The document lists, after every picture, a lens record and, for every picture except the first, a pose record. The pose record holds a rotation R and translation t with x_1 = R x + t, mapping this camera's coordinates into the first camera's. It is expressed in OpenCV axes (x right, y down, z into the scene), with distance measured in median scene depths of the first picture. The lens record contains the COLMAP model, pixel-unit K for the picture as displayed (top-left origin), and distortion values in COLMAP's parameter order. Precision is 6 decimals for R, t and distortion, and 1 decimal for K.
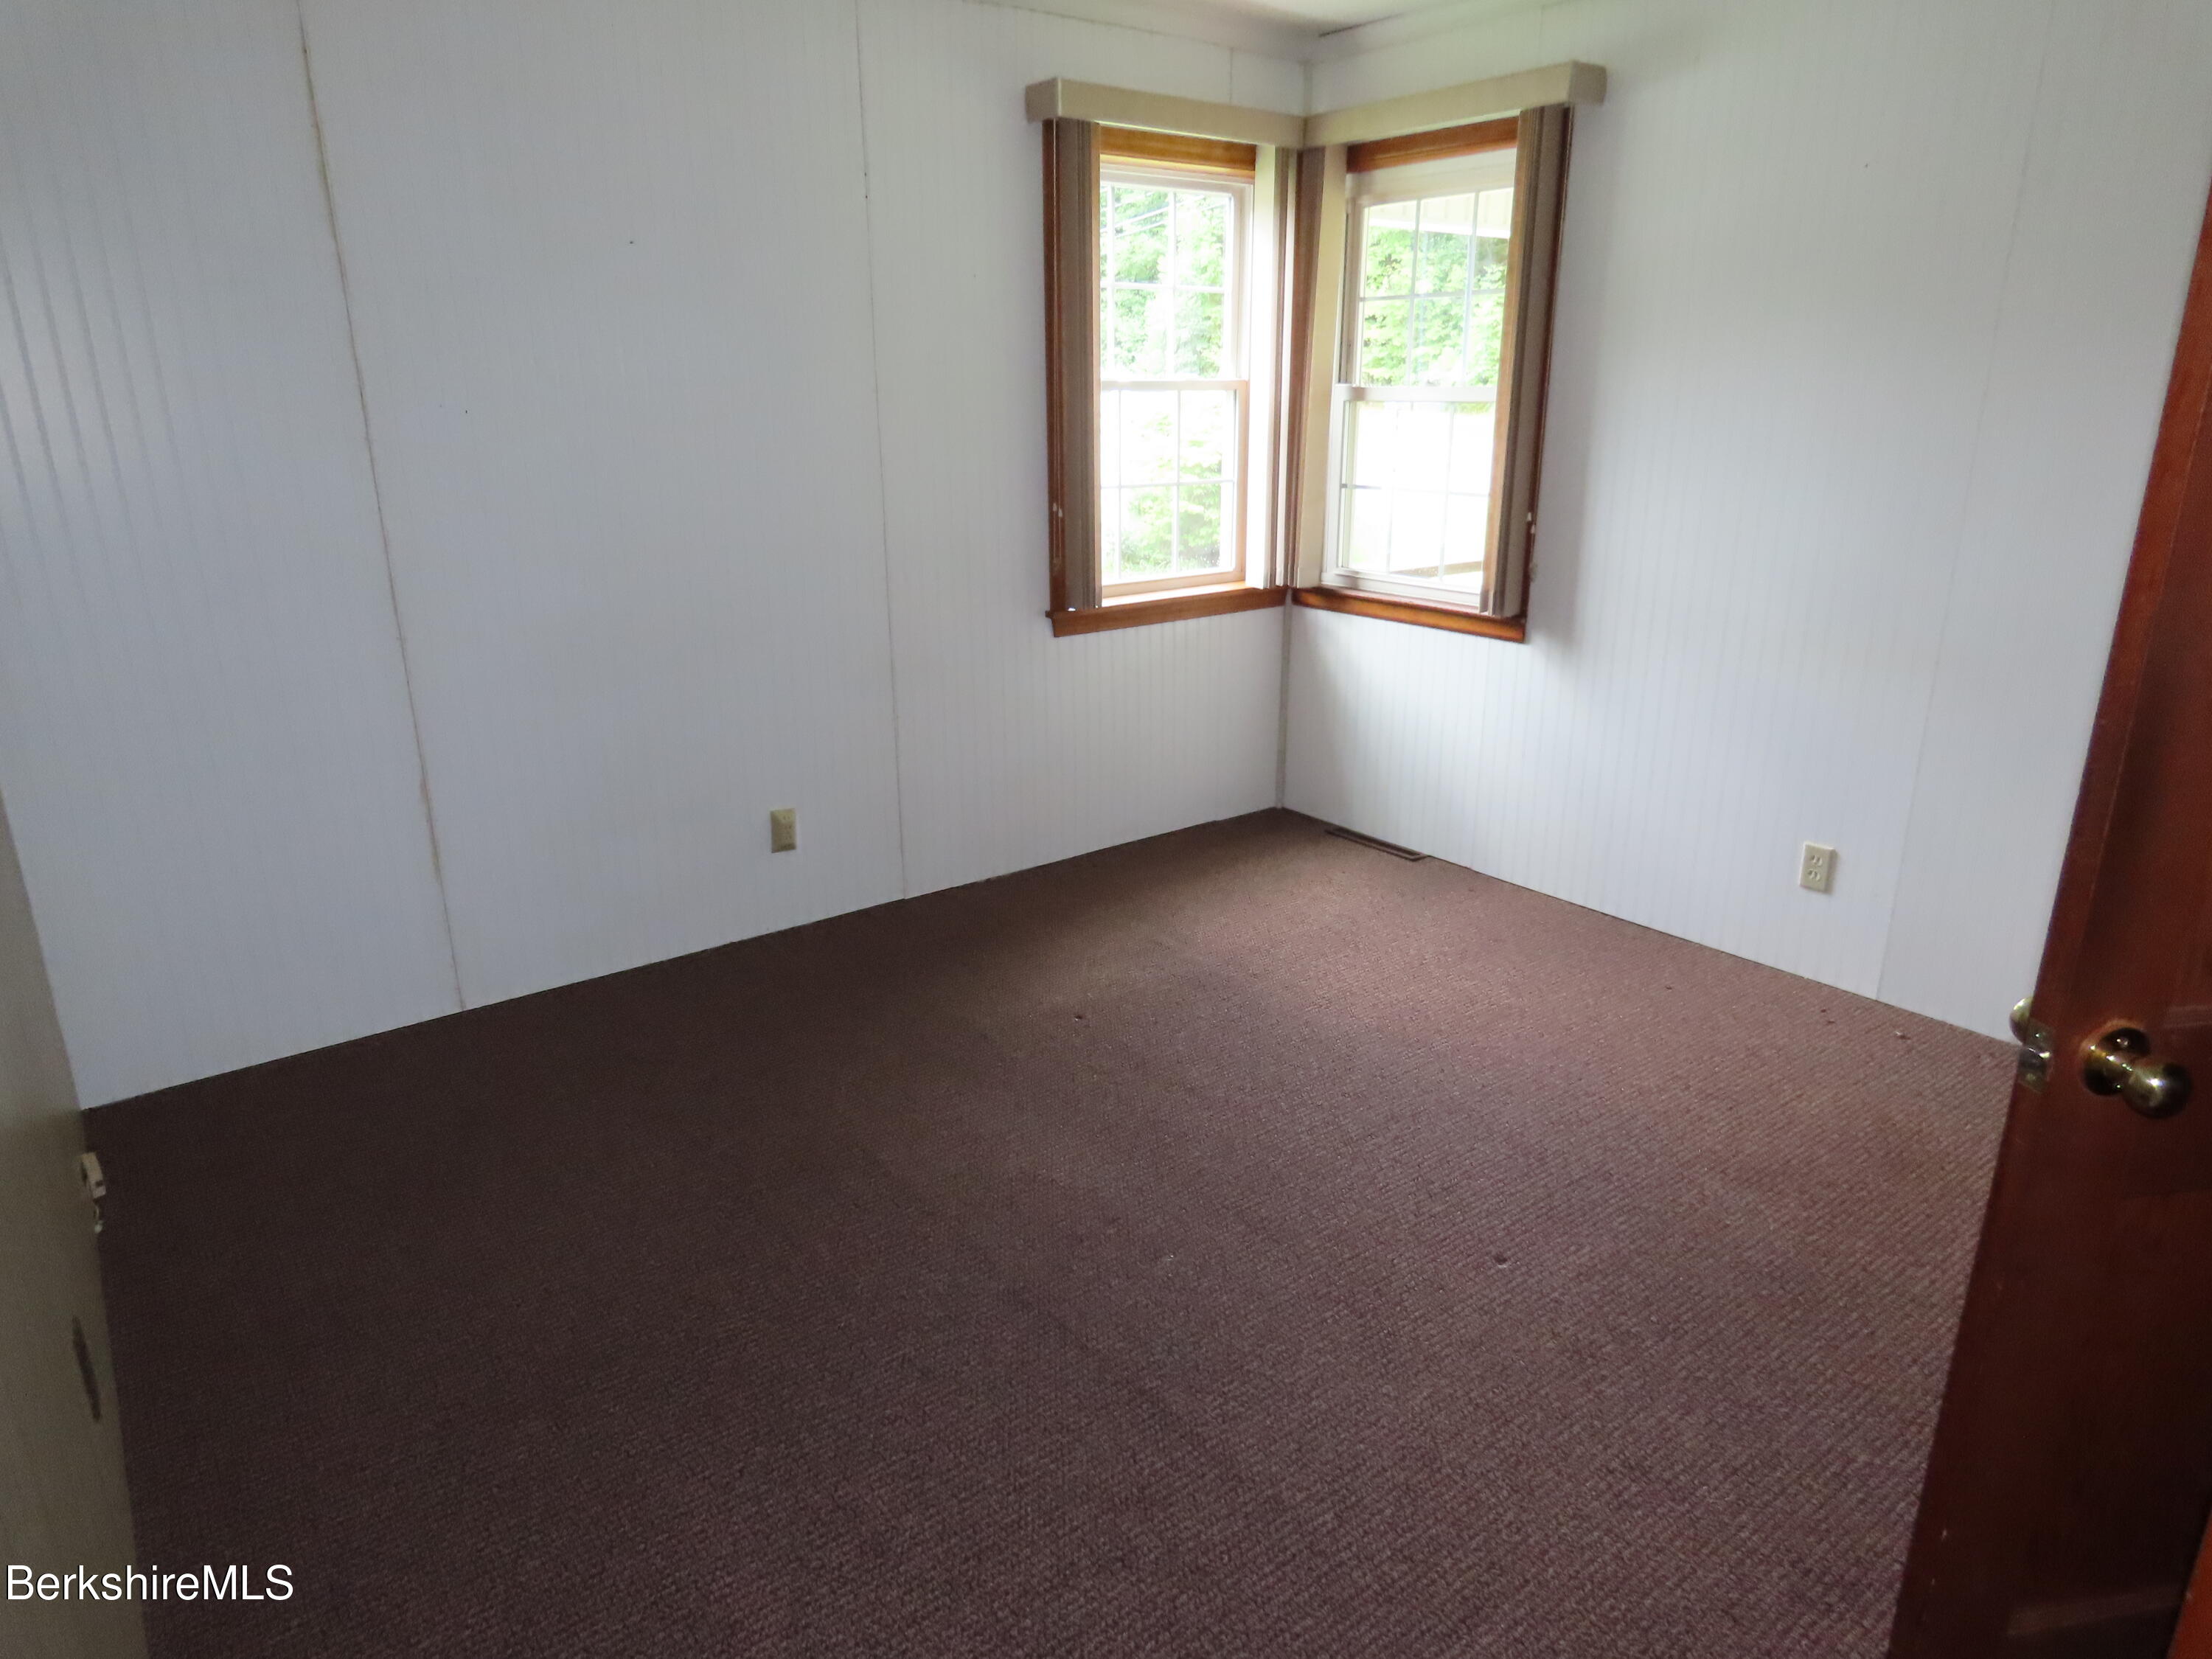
lens RADIAL K [[1400.7, 0, 1108.7], [0, 1400.7, 820.5], [0, 0, 1]] dist [-0.008360, 0.003944]
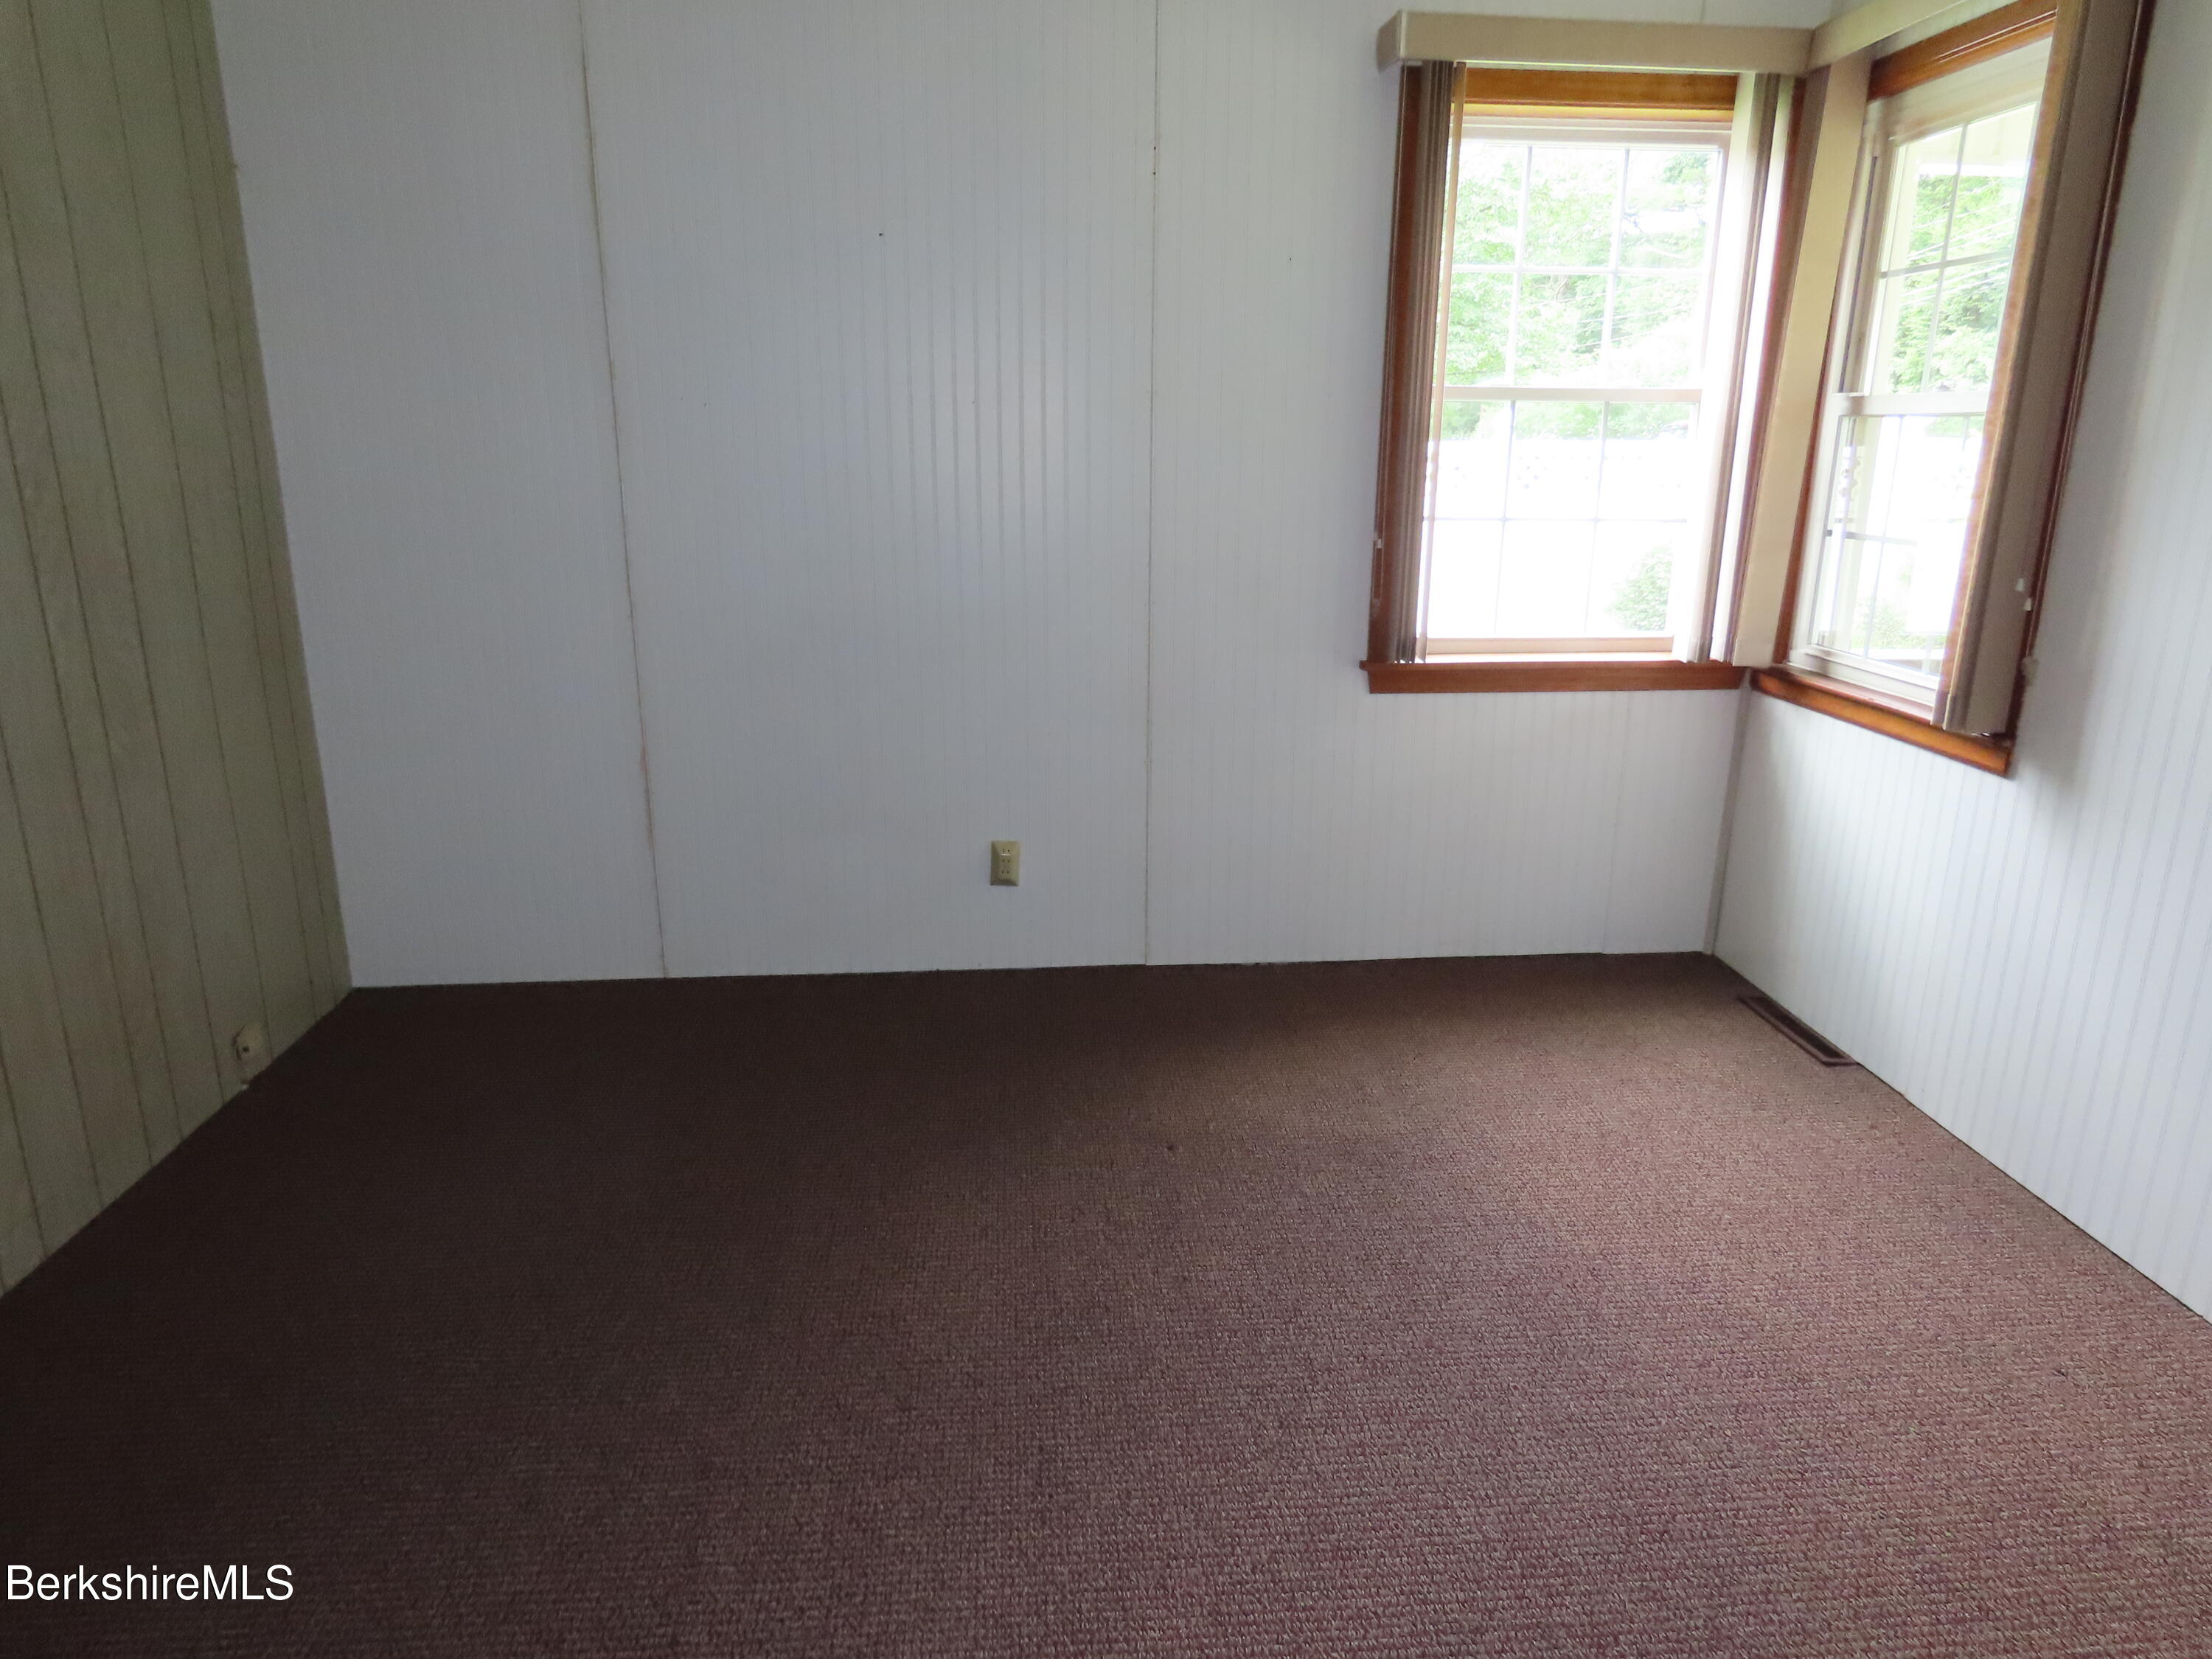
lens RADIAL K [[1400.7, 0, 1108.7], [0, 1400.7, 820.5], [0, 0, 1]] dist [-0.008360, 0.003944]
pose [[0.840238, 0.155810, -0.519349, 0.276362], [-0.173473, 0.984728, 0.014772, -0.042522], [0.513720, 0.077681, 0.854434, 0.220261]]
